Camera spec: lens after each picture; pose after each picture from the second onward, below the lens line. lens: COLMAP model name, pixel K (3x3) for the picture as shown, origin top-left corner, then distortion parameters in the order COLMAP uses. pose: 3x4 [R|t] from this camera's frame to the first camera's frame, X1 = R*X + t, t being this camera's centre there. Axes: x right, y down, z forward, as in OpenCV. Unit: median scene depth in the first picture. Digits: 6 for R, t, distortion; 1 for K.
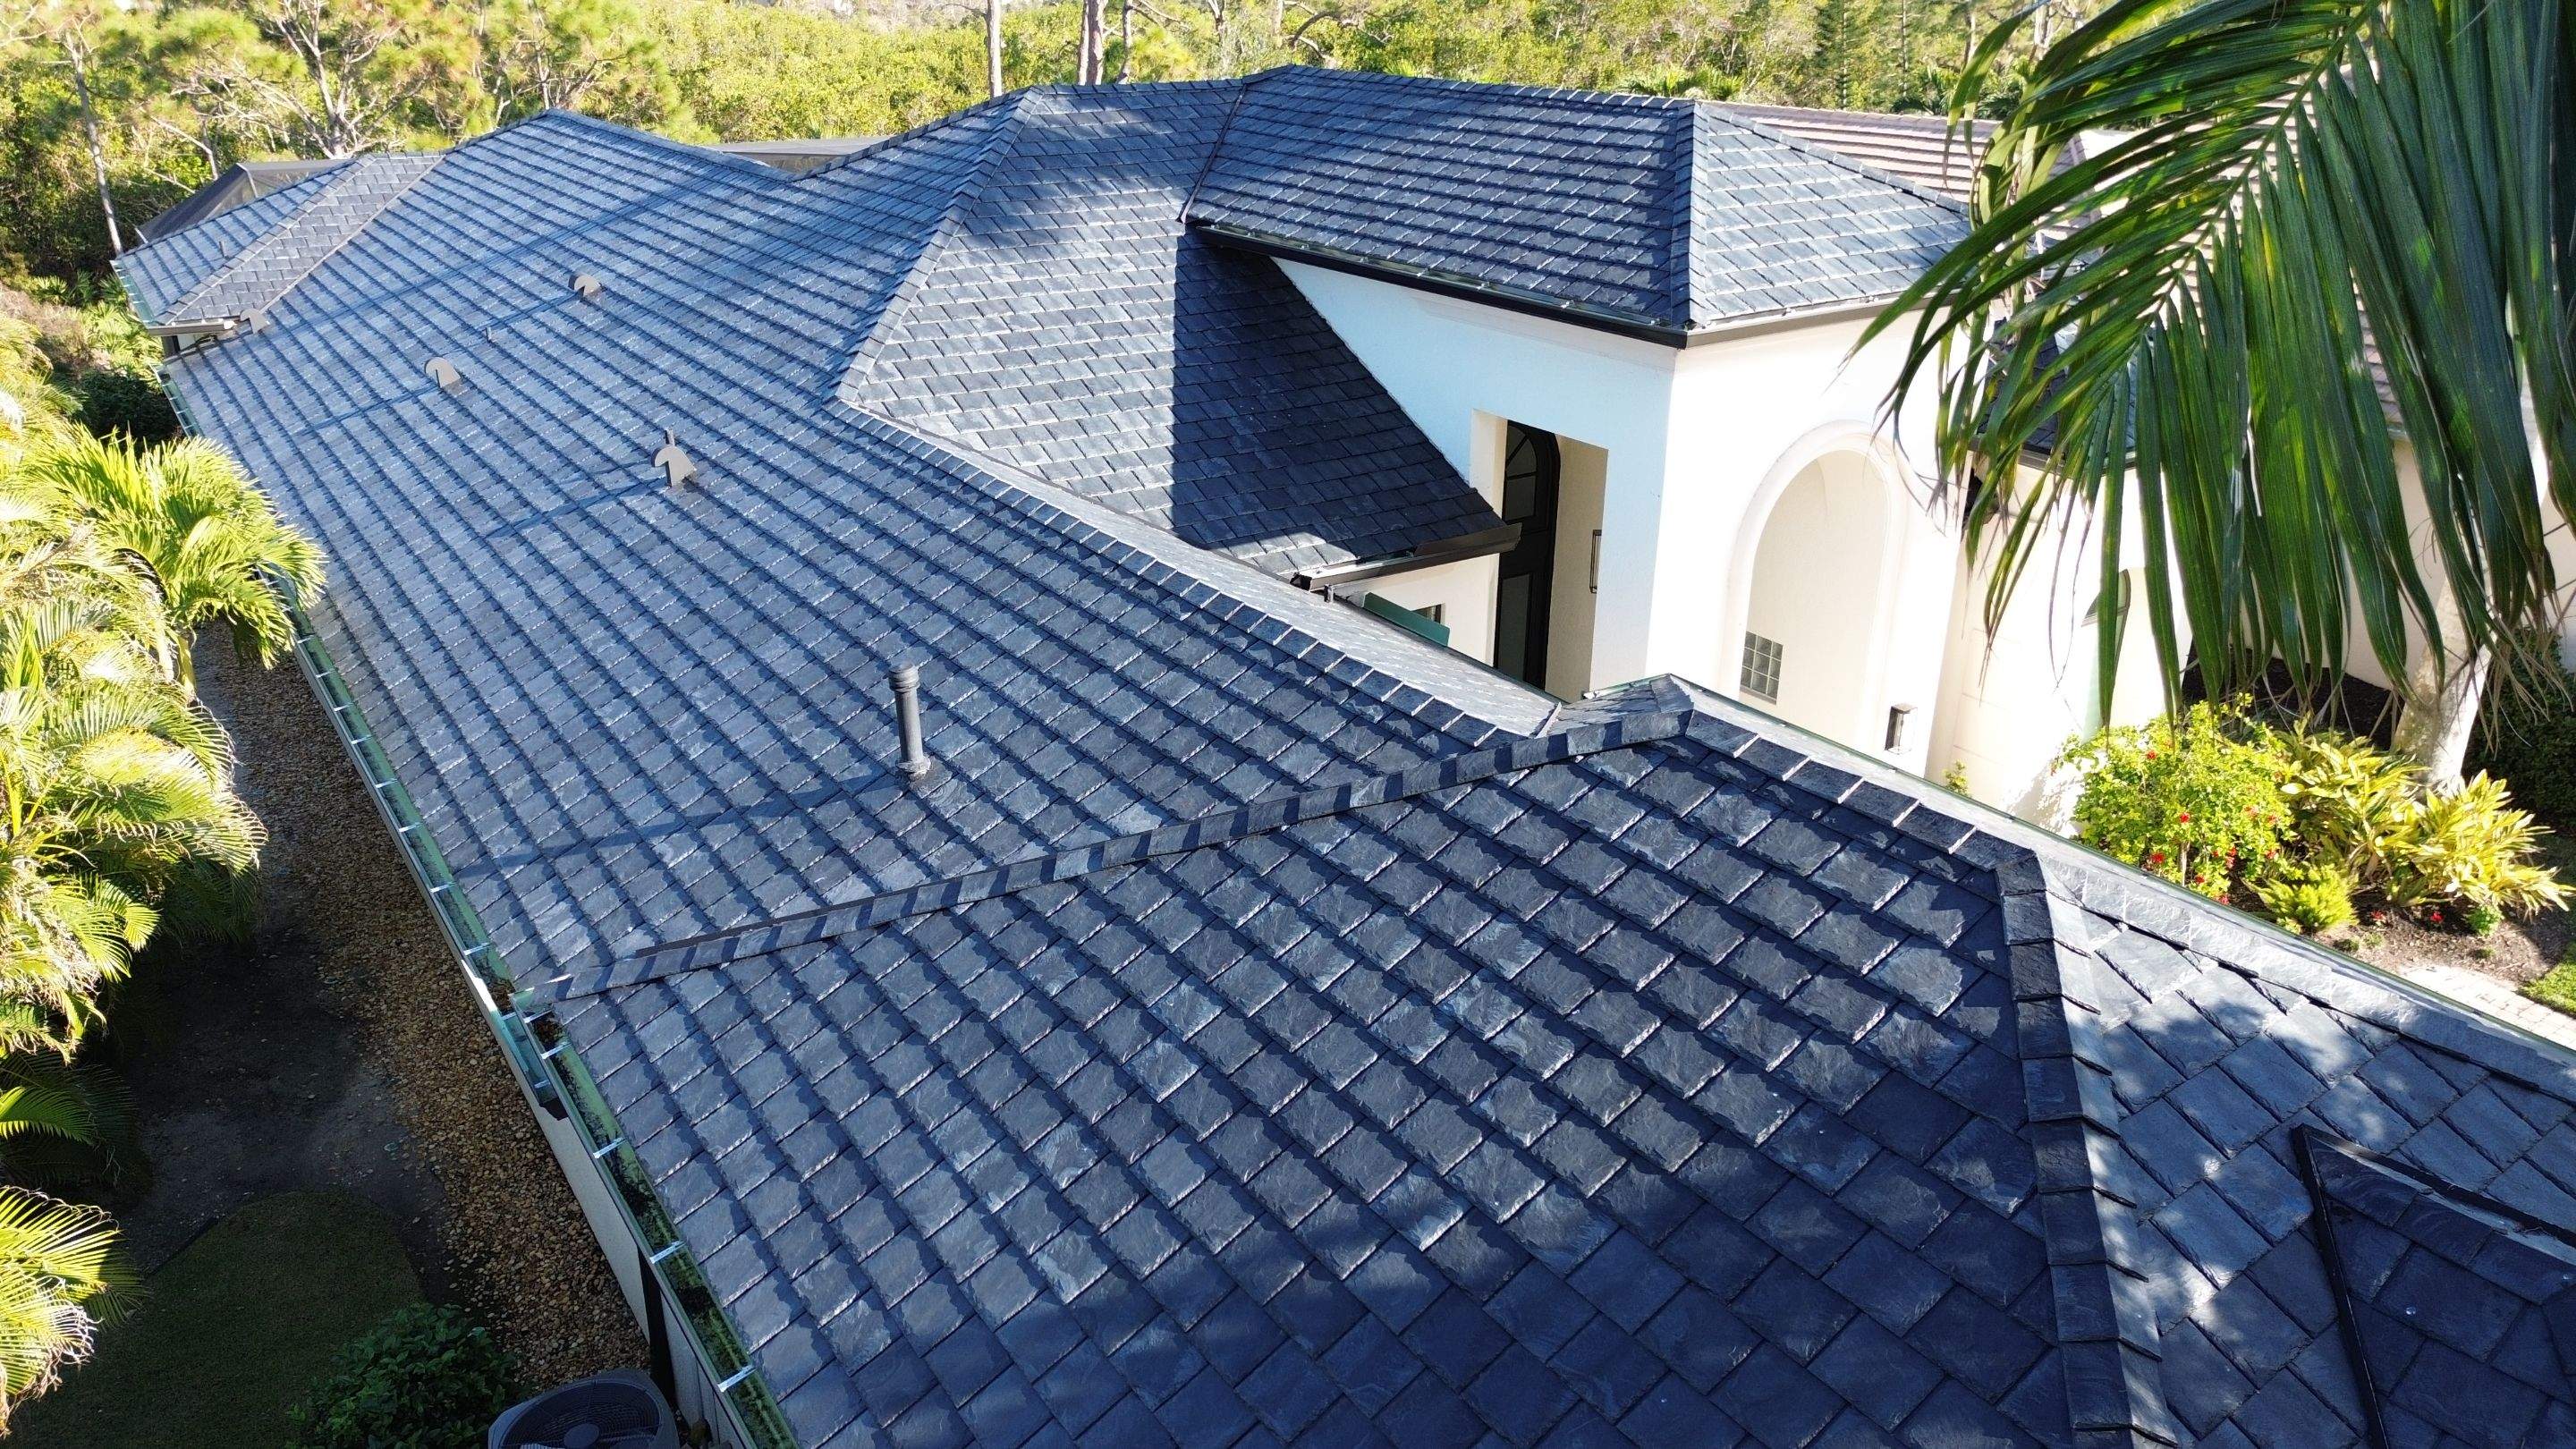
lens RADIAL K [[1809.7, 0, 1288.0], [0, 1809.7, 724.5], [0, 0, 1]] dist [0.096738, -0.109775]
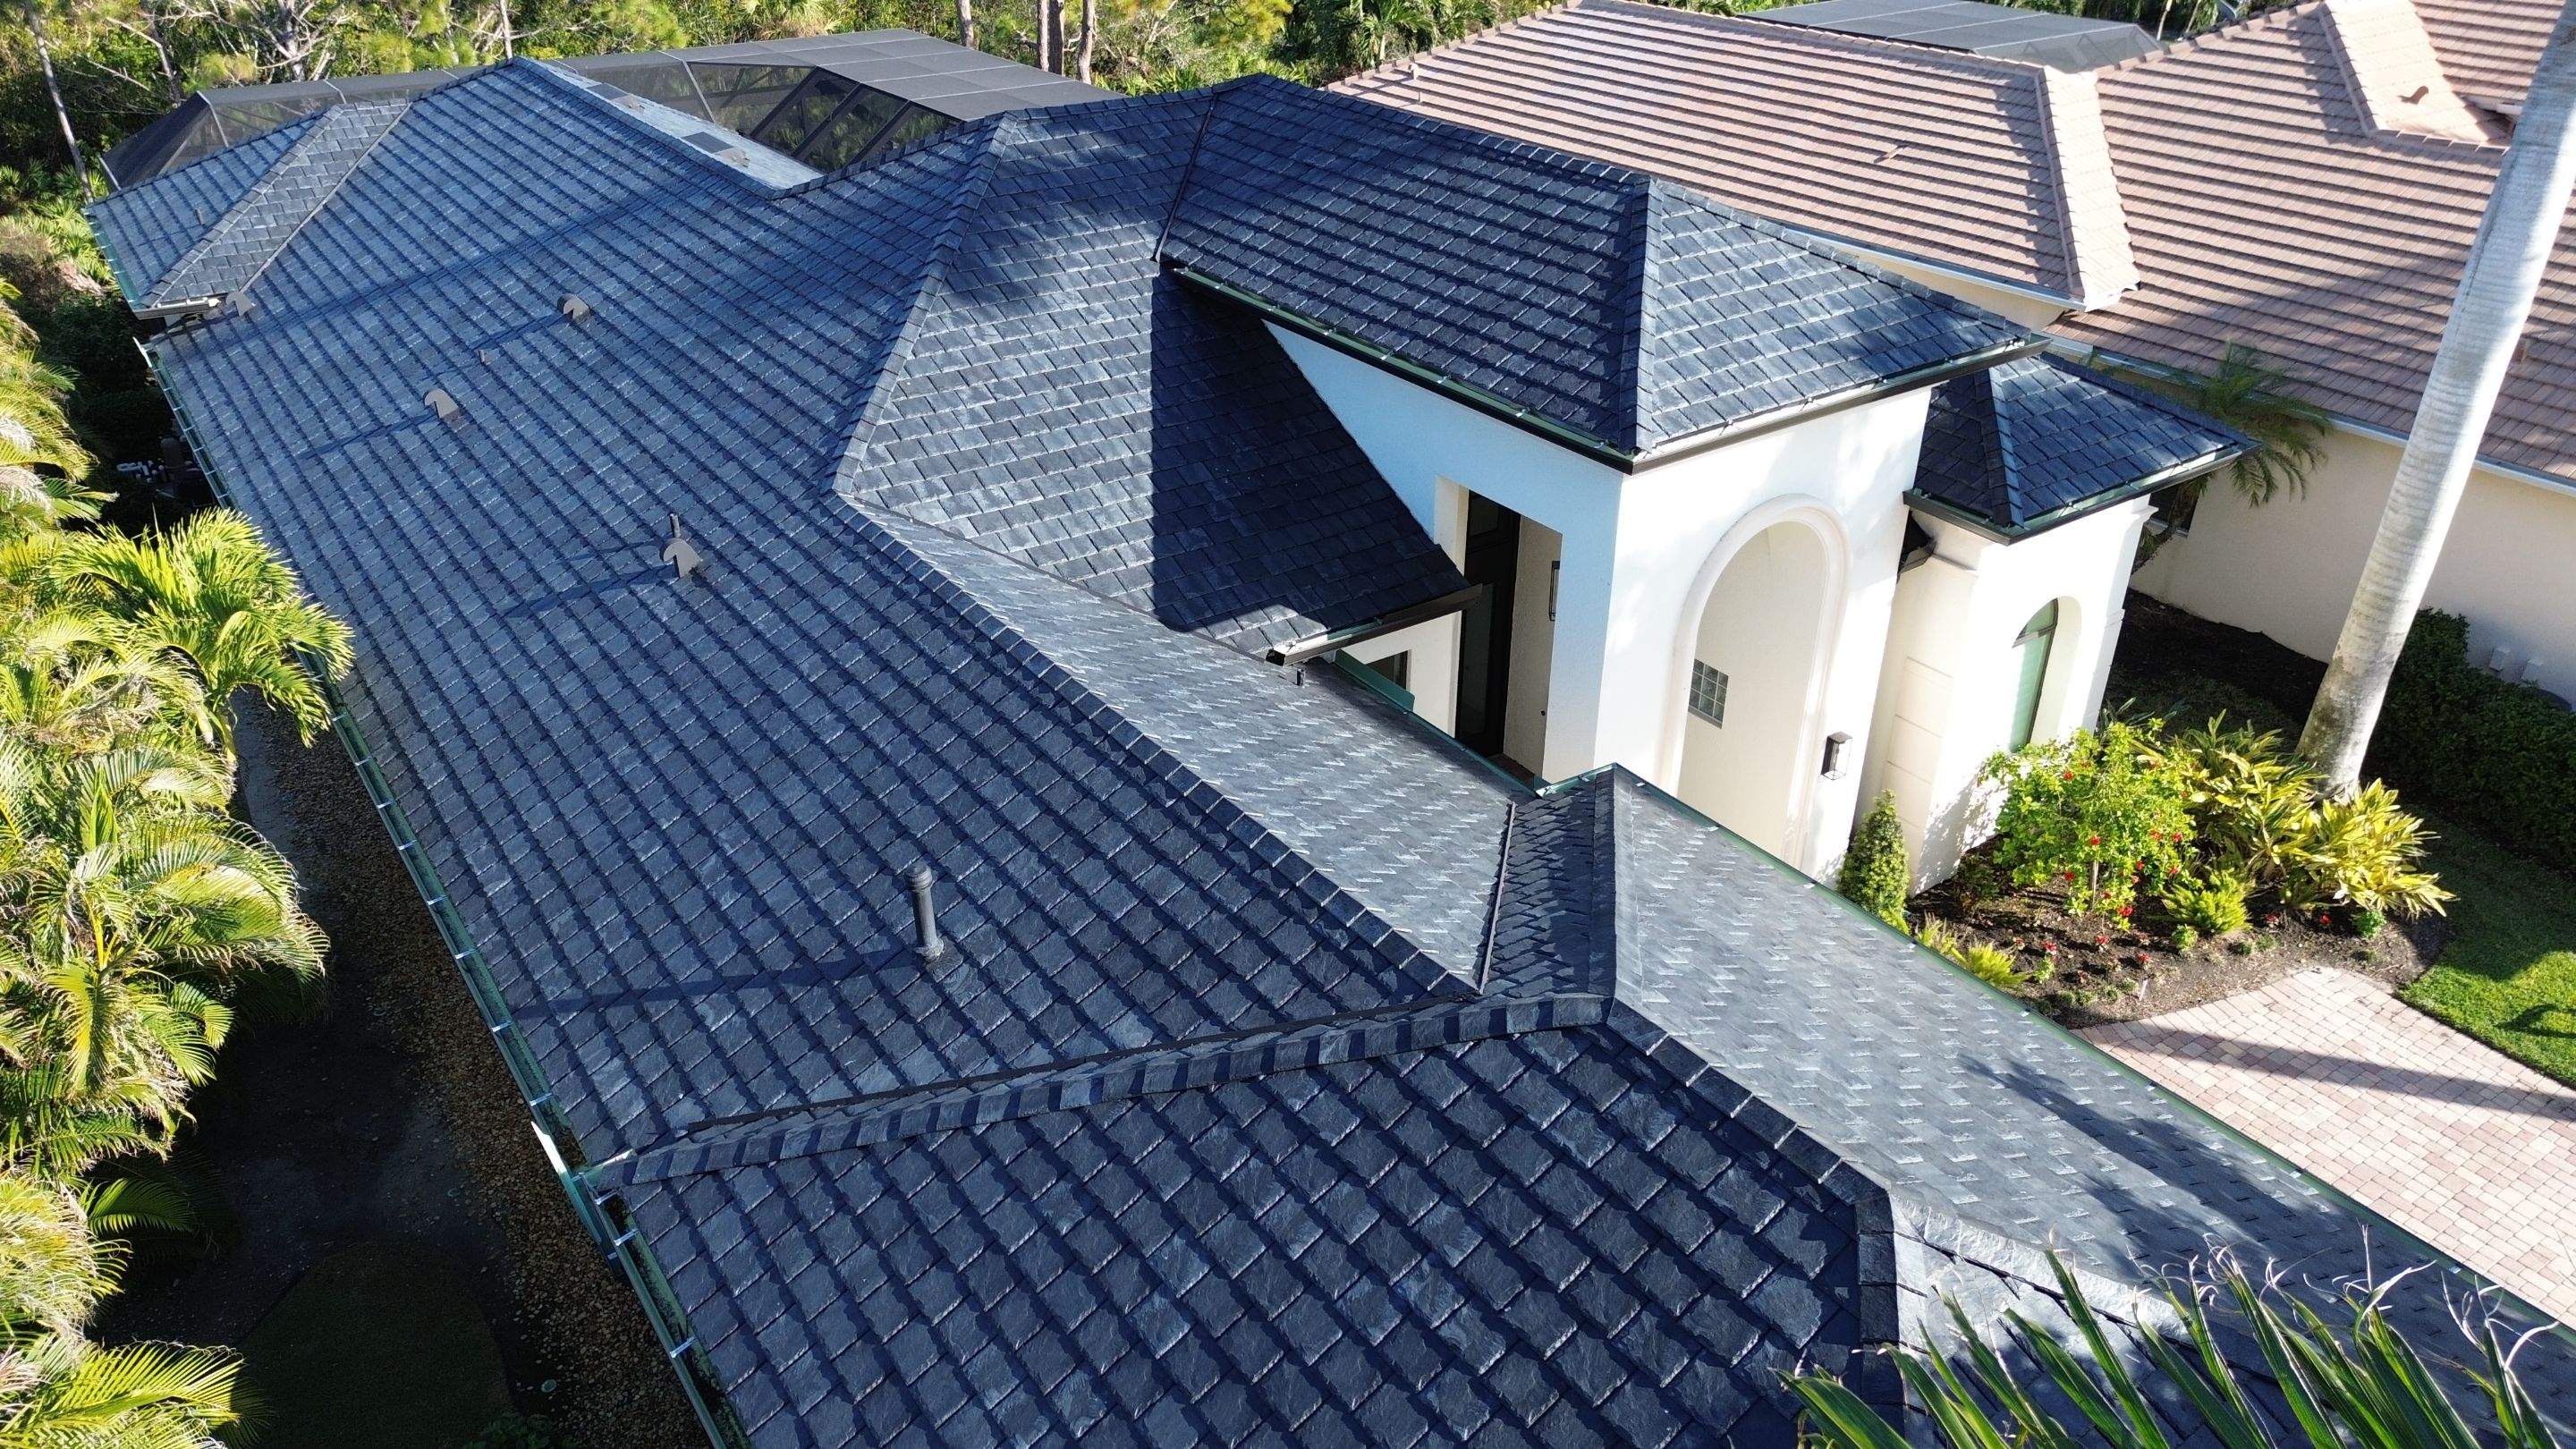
lens RADIAL K [[1809.7, 0, 1288.0], [0, 1809.7, 724.5], [0, 0, 1]] dist [0.096738, -0.109775]
pose [[0.999882, -0.010171, 0.011537, 0.002190], [0.008813, 0.993645, 0.112210, -0.173016], [-0.012605, -0.112095, 0.993618, -0.070579]]
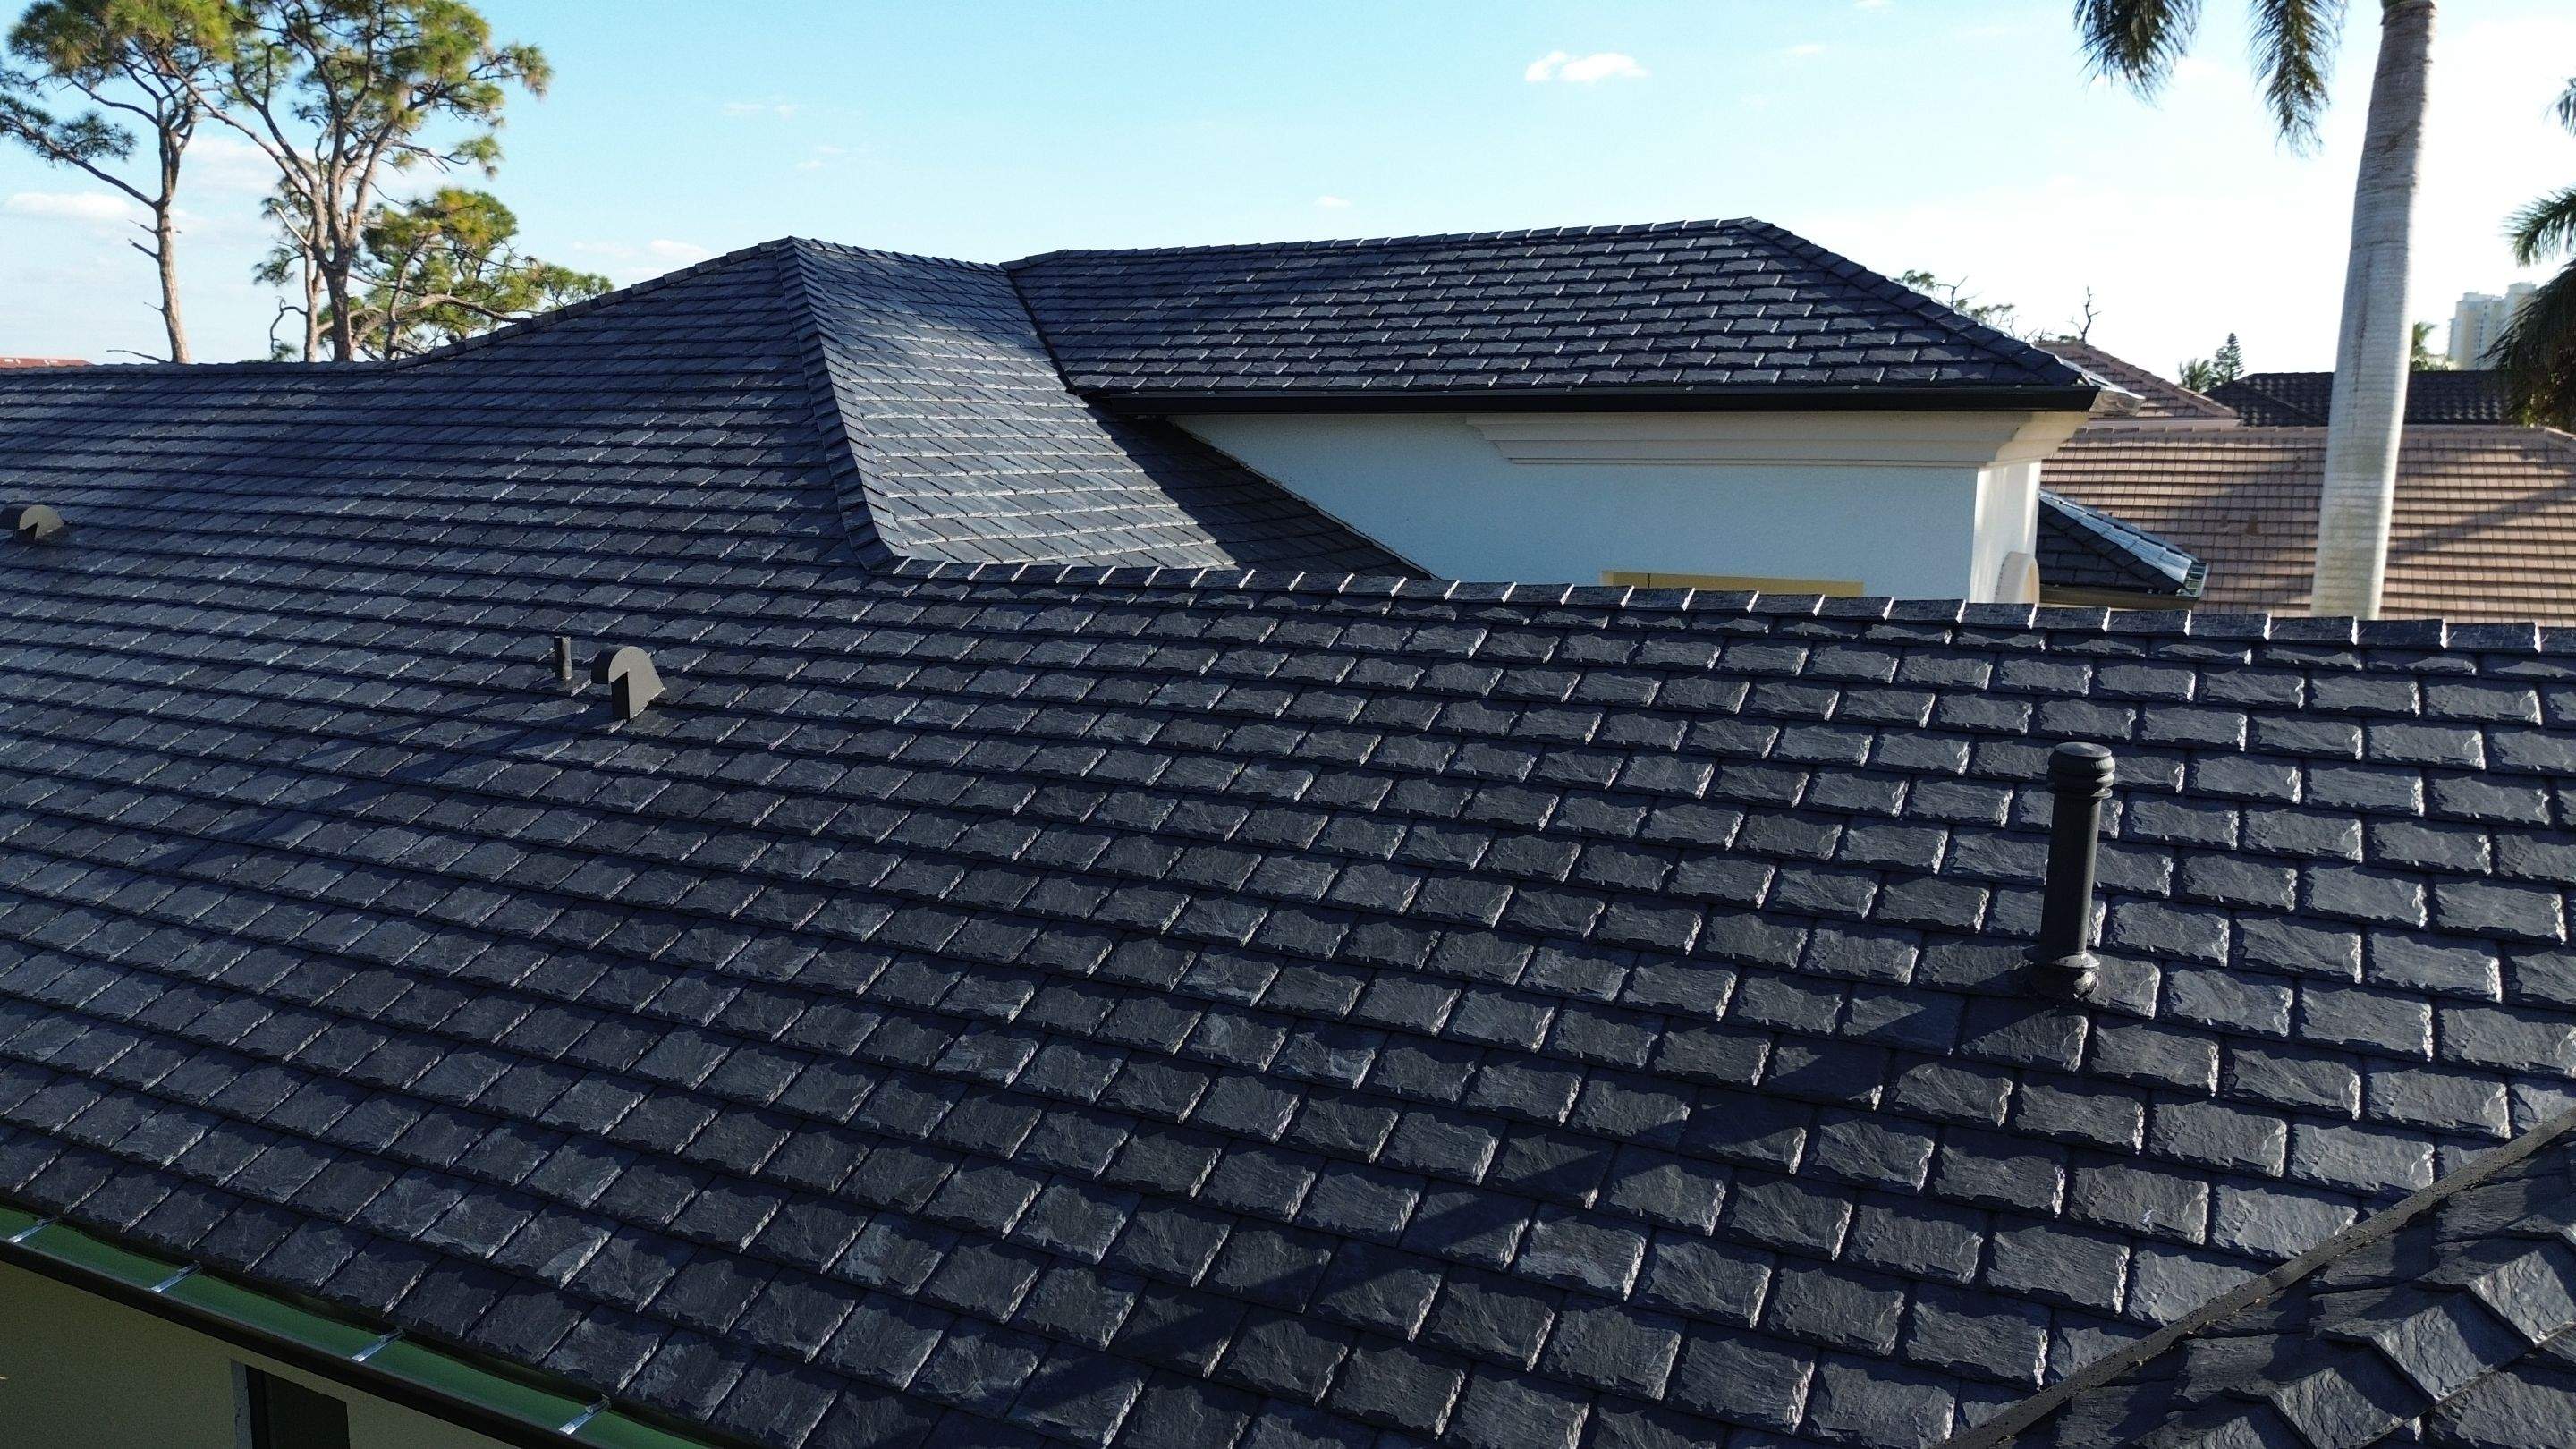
lens RADIAL K [[1809.7, 0, 1288.0], [0, 1809.7, 724.5], [0, 0, 1]] dist [0.096738, -0.109775]
pose [[0.882909, -0.081060, 0.462495, -0.447790], [0.185306, 0.965189, -0.184586, 0.009915], [-0.431433, 0.248676, 0.867195, 0.473177]]
